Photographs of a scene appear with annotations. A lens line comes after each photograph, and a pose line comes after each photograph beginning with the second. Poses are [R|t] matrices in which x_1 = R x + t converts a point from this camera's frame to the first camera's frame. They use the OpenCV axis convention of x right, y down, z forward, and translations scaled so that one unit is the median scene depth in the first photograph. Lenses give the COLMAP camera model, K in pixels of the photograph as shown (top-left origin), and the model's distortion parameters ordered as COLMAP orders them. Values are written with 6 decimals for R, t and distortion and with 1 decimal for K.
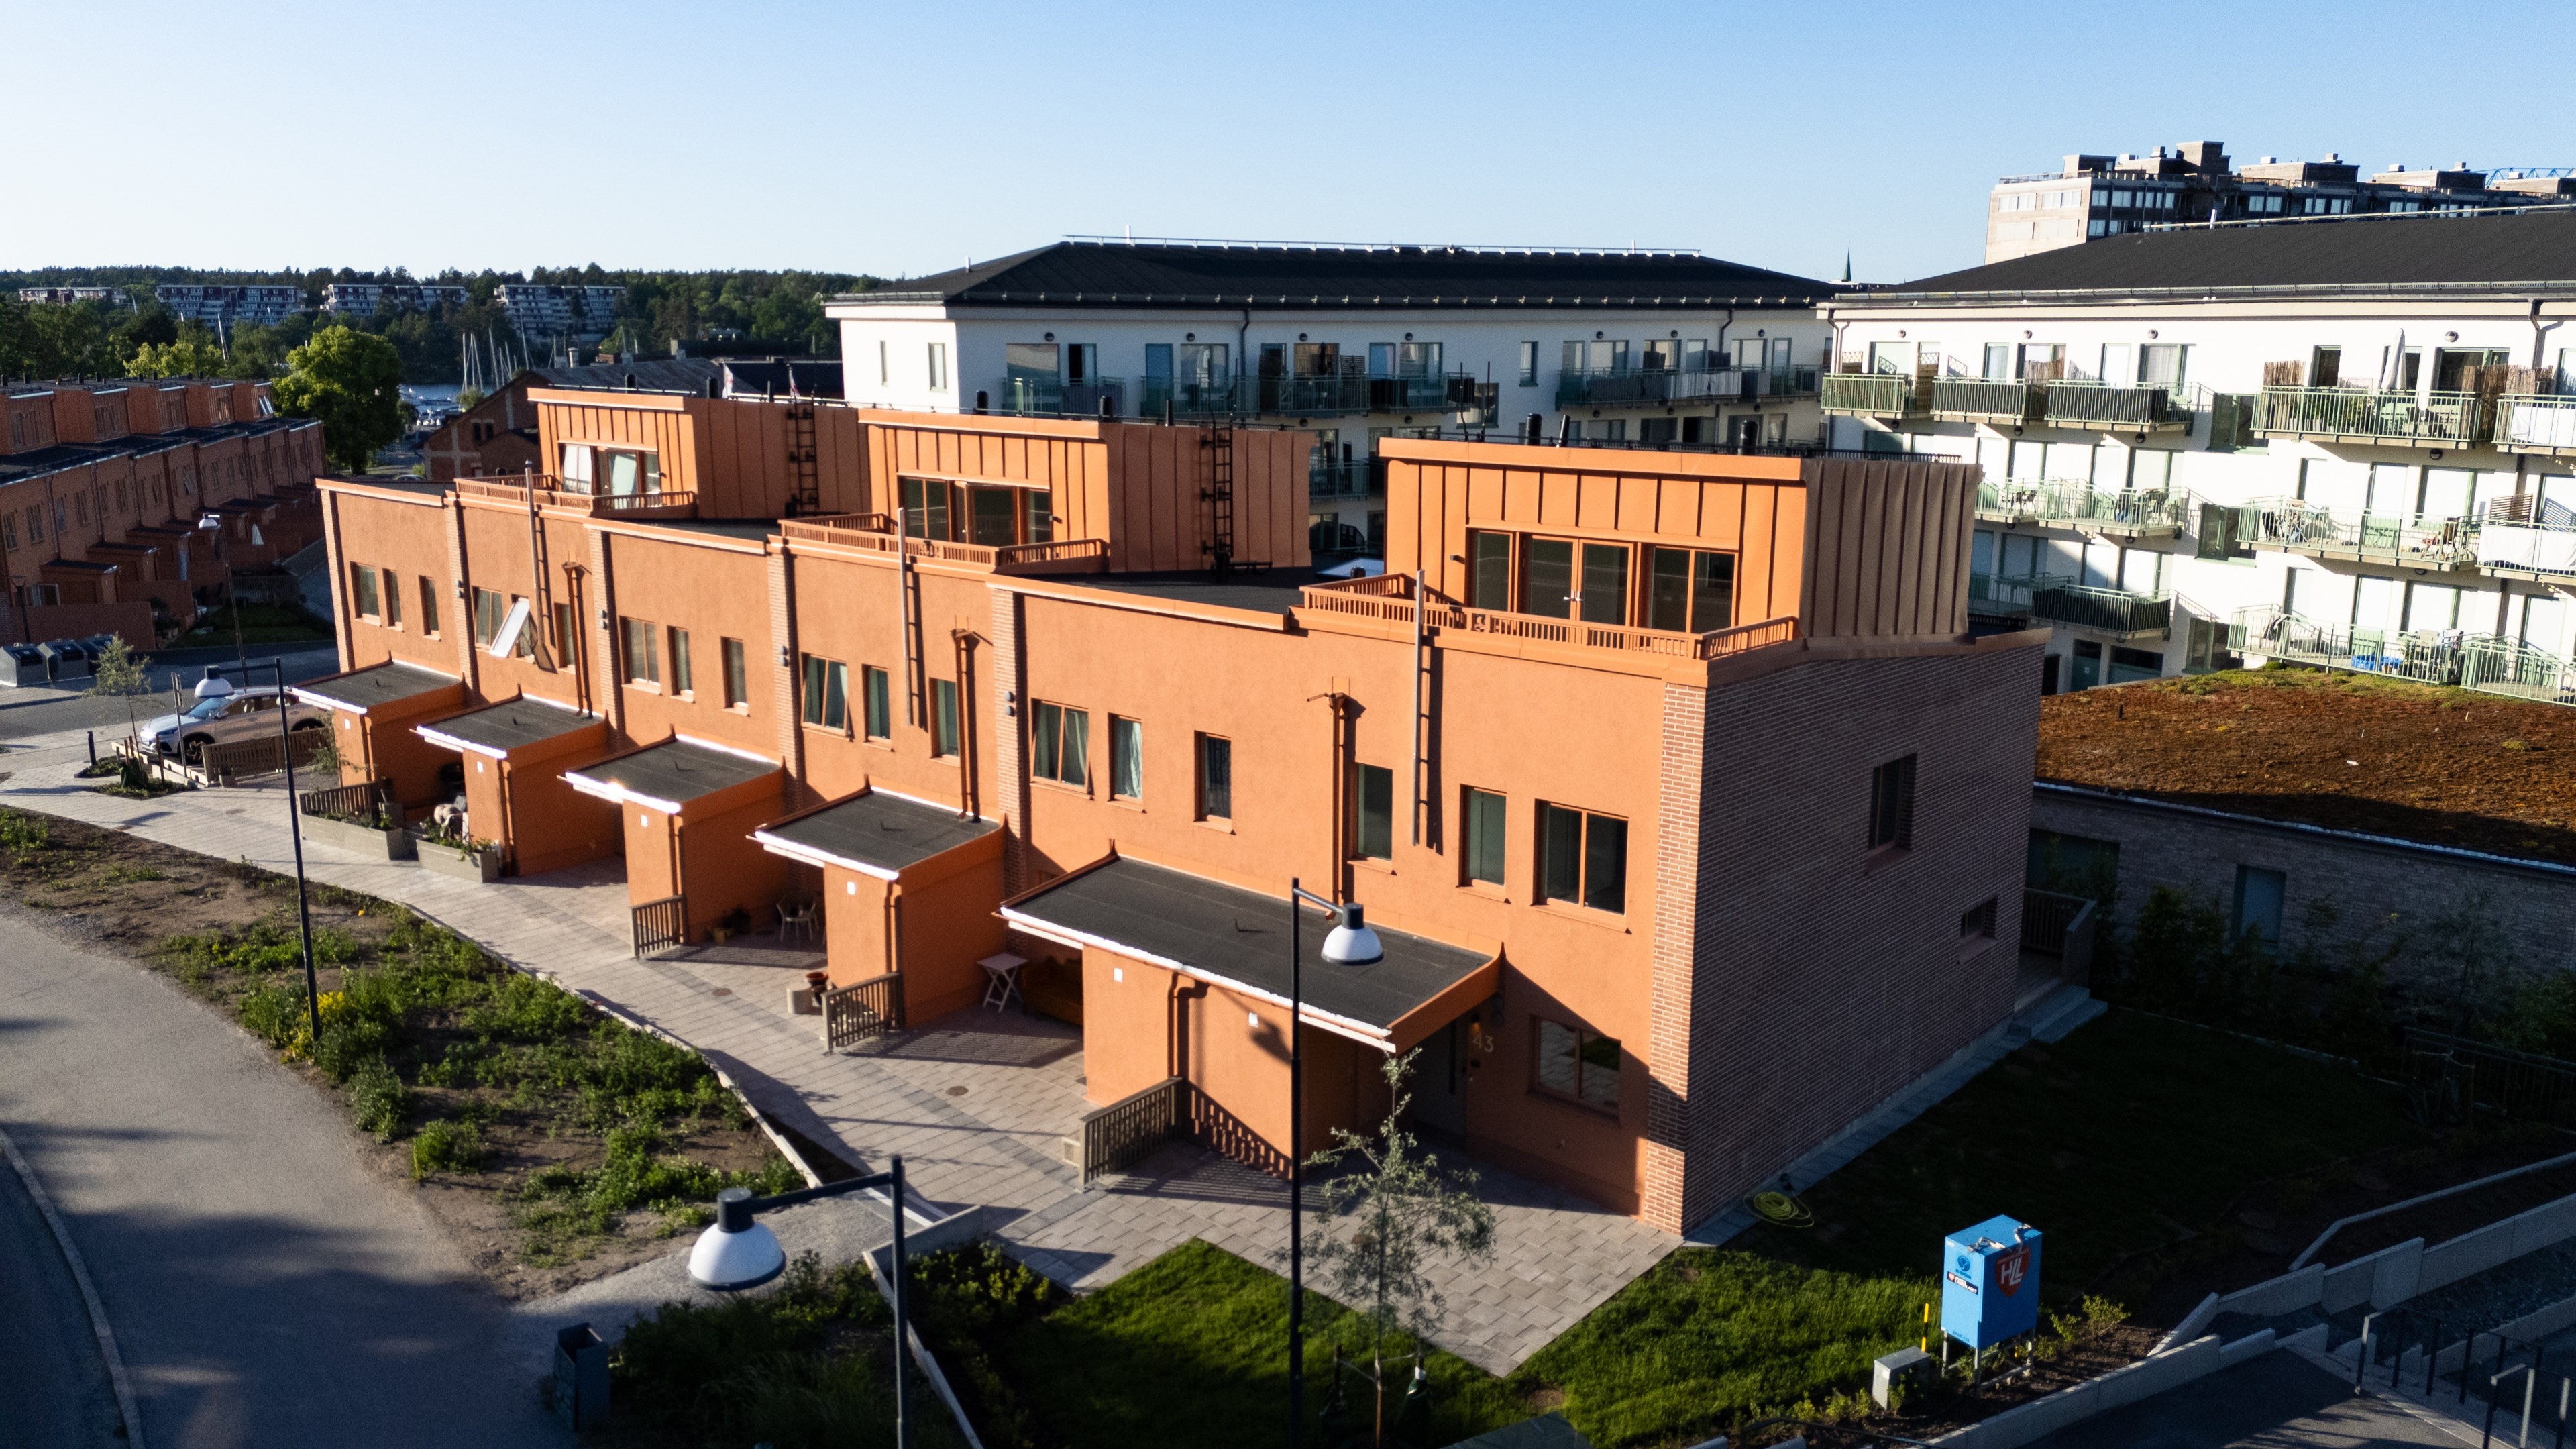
lens RADIAL K [[1825.5, 0, 1292.0], [0, 1825.5, 712.4], [0, 0, 1]] dist [0.012798, -0.005144]
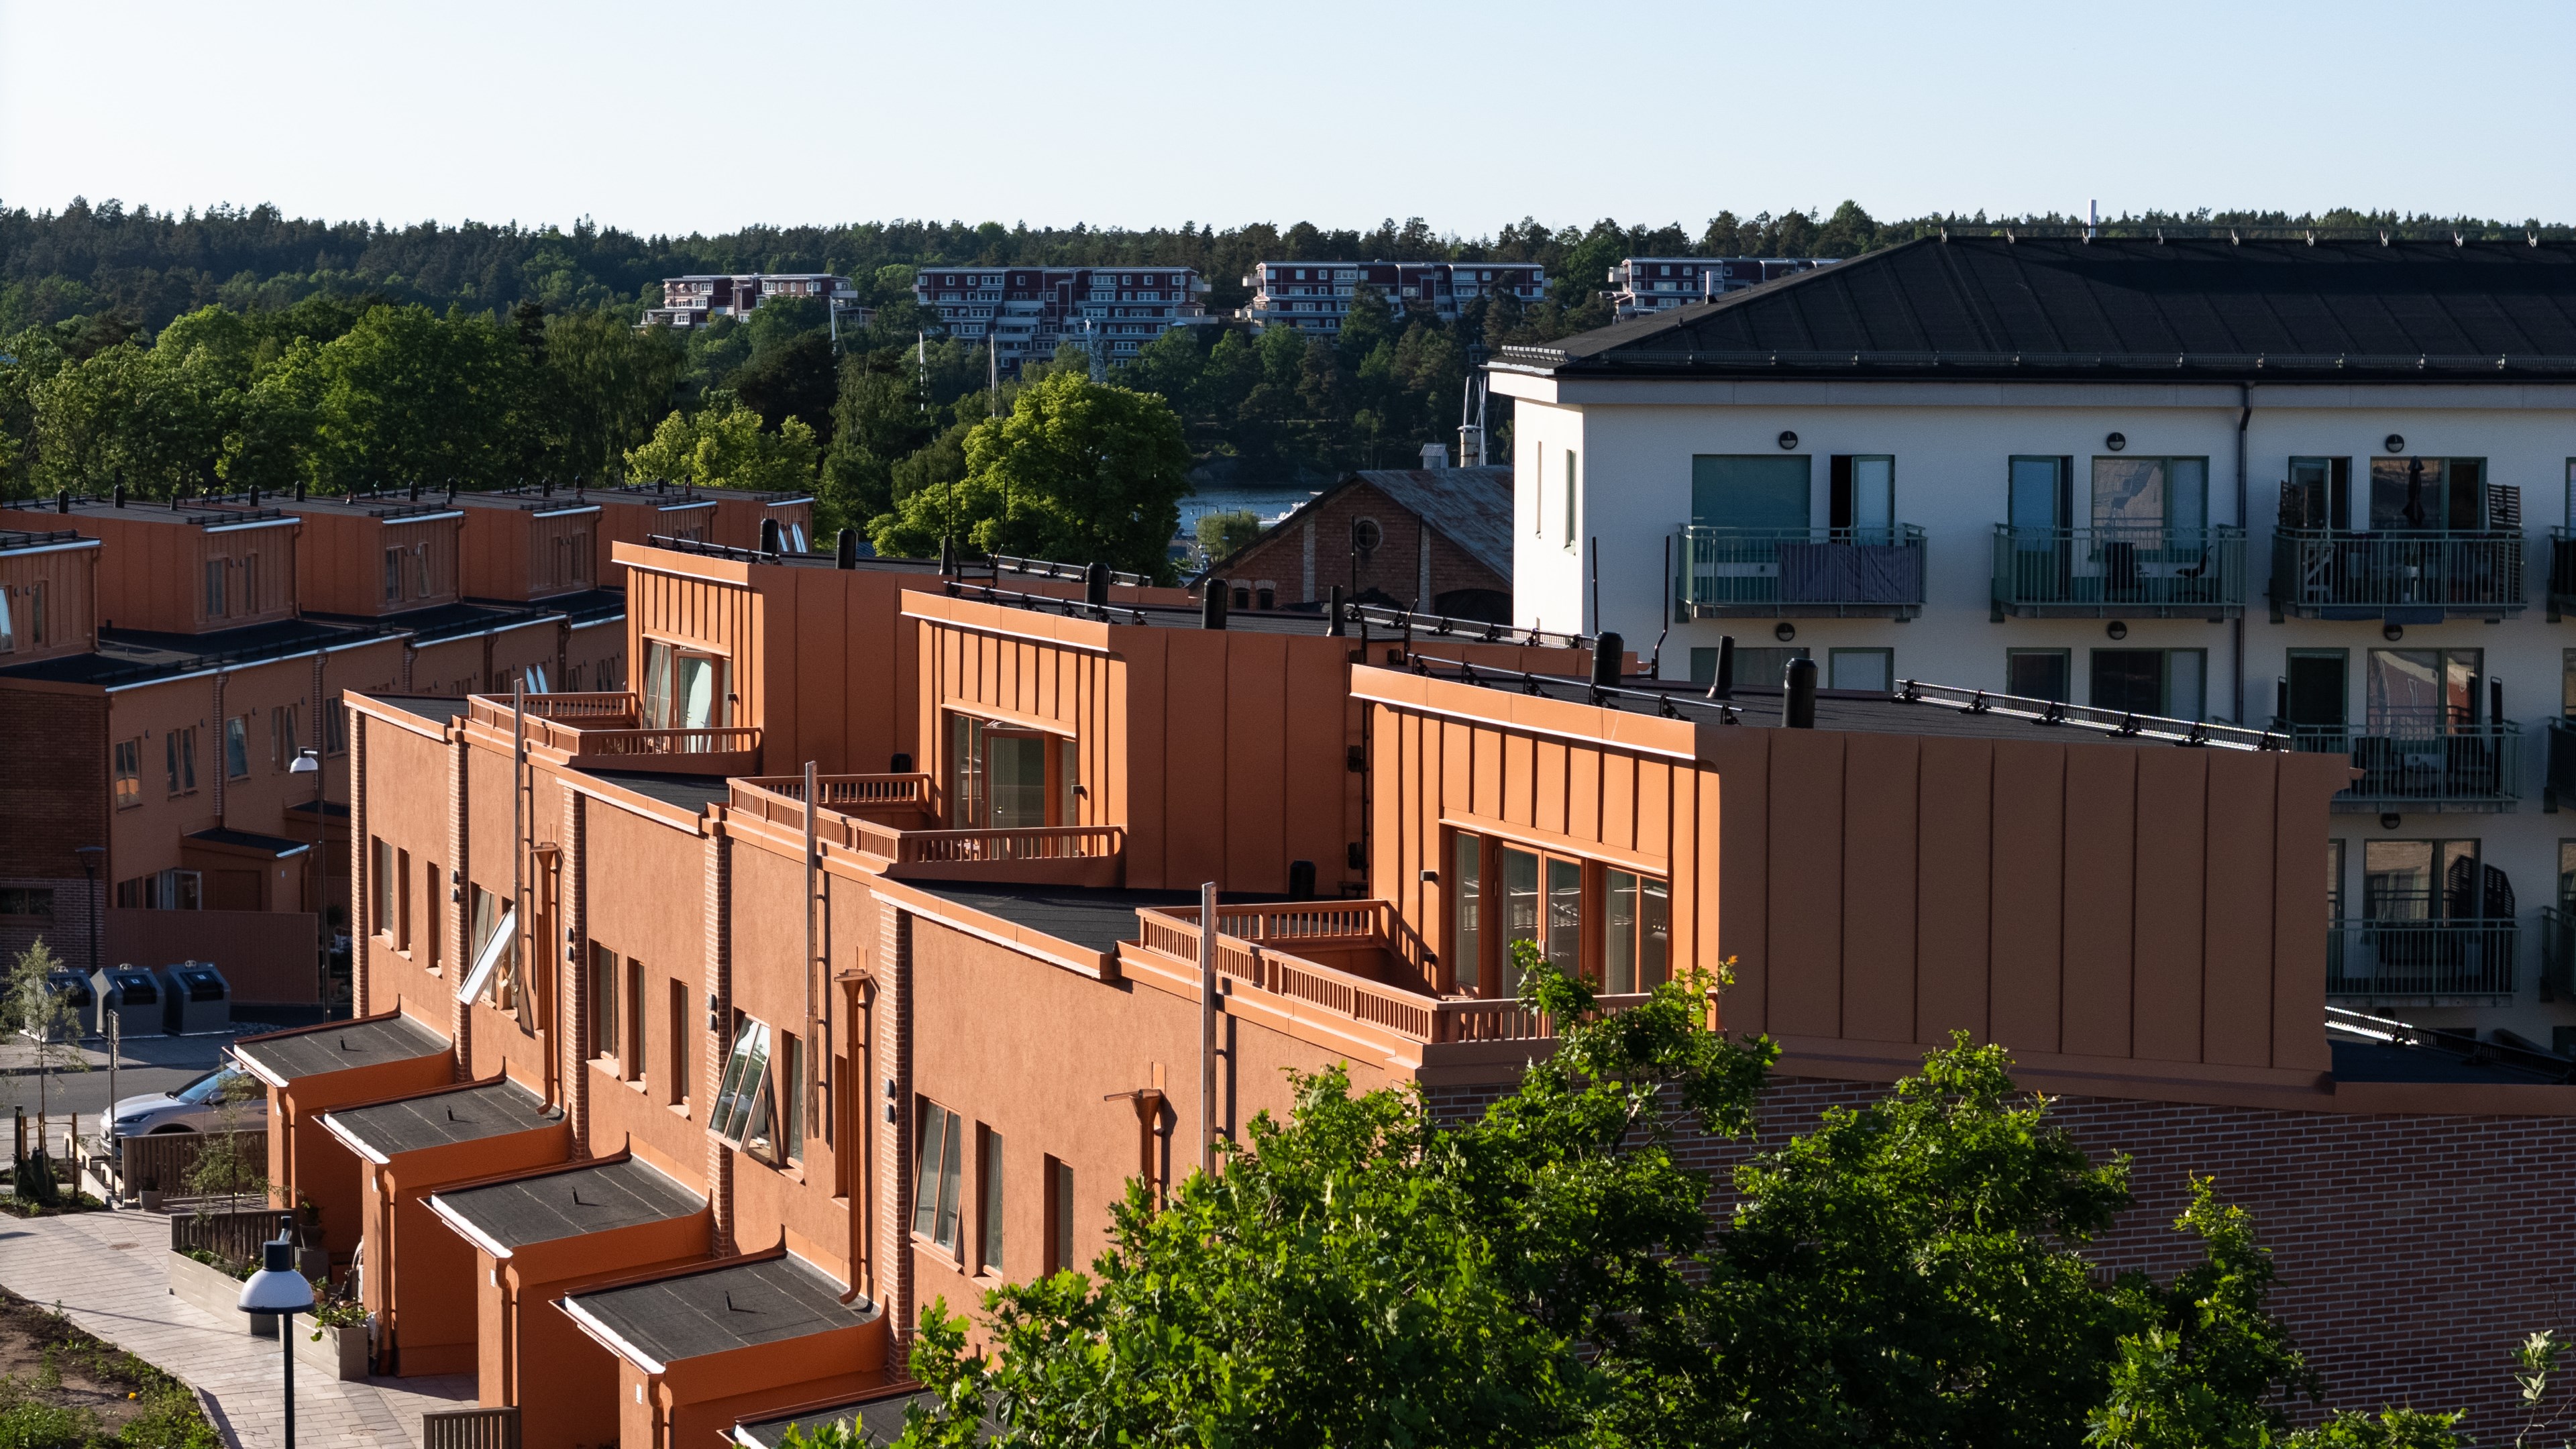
lens RADIAL K [[5106.0, 0, 1286.0], [0, 5106.0, 728.0], [0, 0, 1]] dist [-0.043860, 0.000000]
pose [[0.877935, 0.034272, -0.477553, 0.158334], [-0.096853, 0.989526, -0.107042, 0.008659], [0.468882, 0.140228, 0.872058, -0.081184]]
